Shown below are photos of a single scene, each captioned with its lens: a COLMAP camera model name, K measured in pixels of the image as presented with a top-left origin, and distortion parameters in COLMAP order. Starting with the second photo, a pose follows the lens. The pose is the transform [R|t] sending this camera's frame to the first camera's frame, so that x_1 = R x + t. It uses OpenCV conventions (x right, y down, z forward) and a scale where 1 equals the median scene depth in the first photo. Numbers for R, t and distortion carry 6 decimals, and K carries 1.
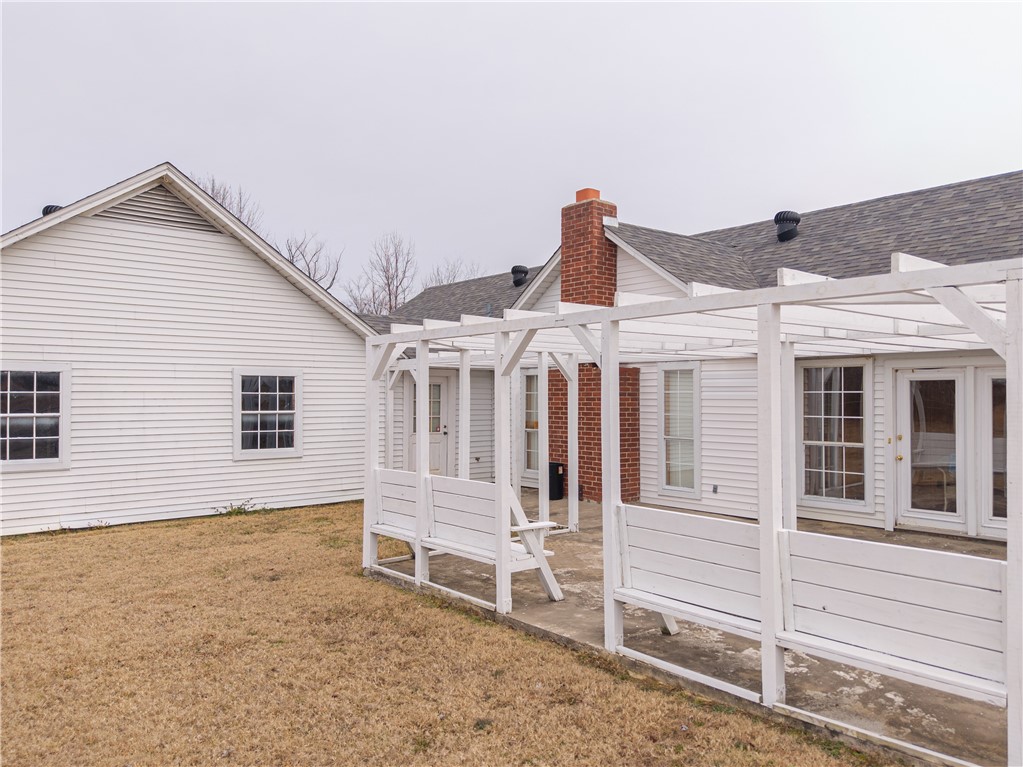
lens RADIAL K [[689.9, 0, 511.5], [0, 689.9, 383.5], [0, 0, 1]] dist [0.038175, -0.002208]
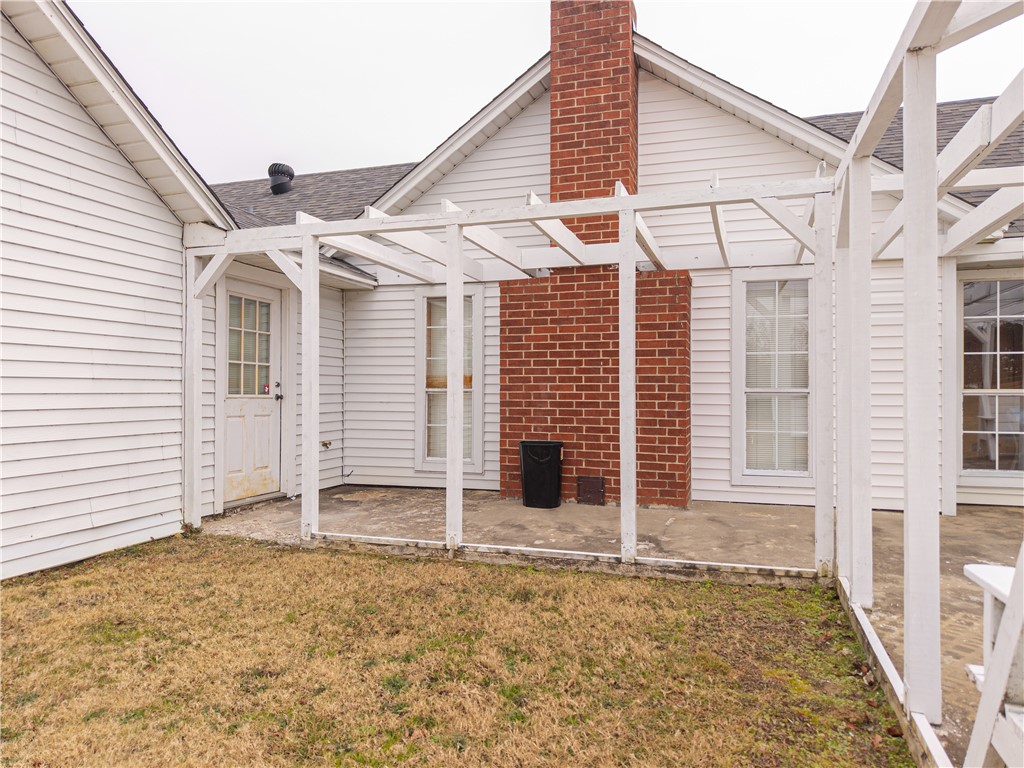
lens RADIAL K [[683.7, 0, 512.0], [0, 683.7, 384.0], [0, 0, 1]] dist [-0.007577, -0.002123]
pose [[0.858099, 0.004537, 0.513465, -0.246742], [-0.012941, 0.999834, 0.012793, 0.061941], [-0.513322, -0.017622, 0.858015, 0.541467]]
